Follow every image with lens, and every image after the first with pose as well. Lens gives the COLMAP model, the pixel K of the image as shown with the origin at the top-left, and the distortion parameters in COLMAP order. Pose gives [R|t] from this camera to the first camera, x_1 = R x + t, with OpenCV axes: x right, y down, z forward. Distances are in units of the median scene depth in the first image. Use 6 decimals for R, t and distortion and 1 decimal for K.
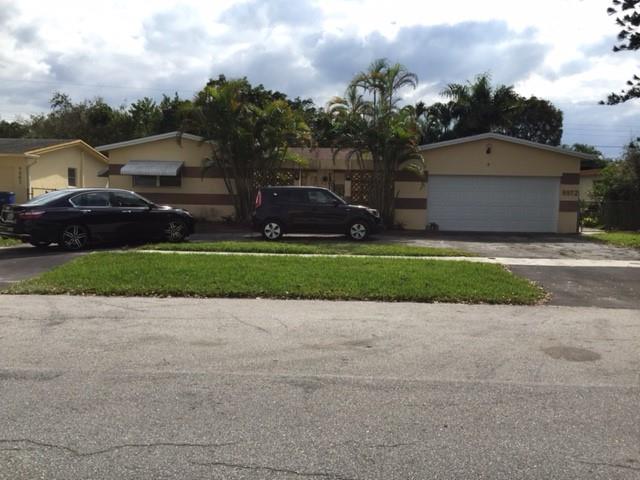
lens RADIAL K [[550.6, 0, 320.0], [0, 550.6, 240.0], [0, 0, 1]] dist [0.087579, -0.111992]
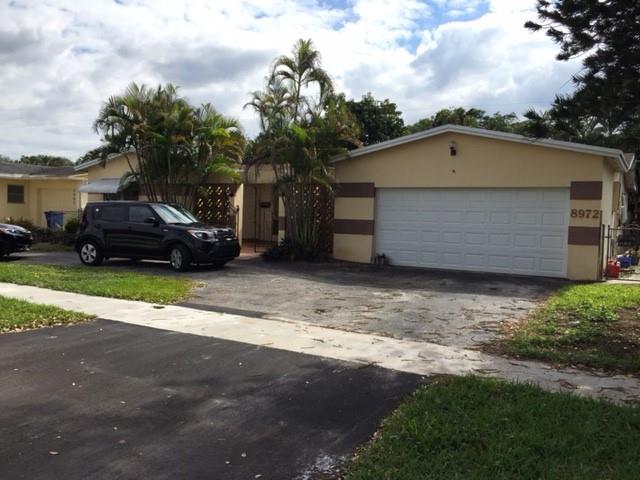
lens RADIAL K [[550.6, 0, 320.0], [0, 550.6, 240.0], [0, 0, 1]] dist [0.087579, -0.111992]
pose [[0.877730, 0.027305, -0.478377, 0.481362], [-0.052154, 0.997888, -0.038735, -0.017450], [0.476309, 0.058948, 0.877300, 0.331031]]
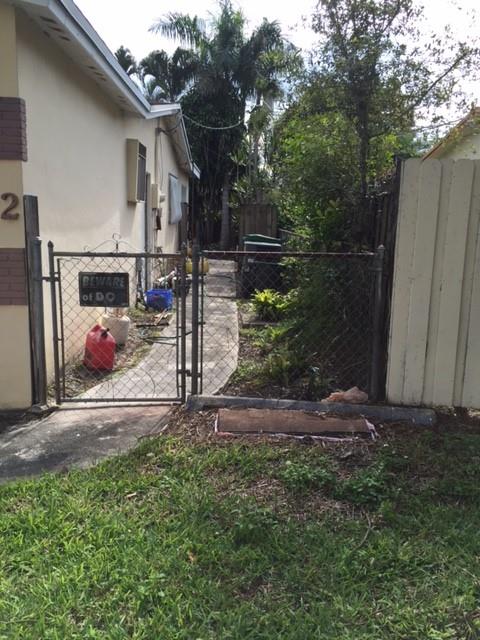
lens RADIAL K [[550.6, 0, 240.0], [0, 550.6, 320.0], [0, 0, 1]] dist [0.087579, -0.111992]
pose [[0.998410, 0.004494, 0.056198, 0.519584], [-0.010016, 0.995100, 0.098366, -0.064574], [-0.055481, -0.098773, 0.993562, 0.797683]]
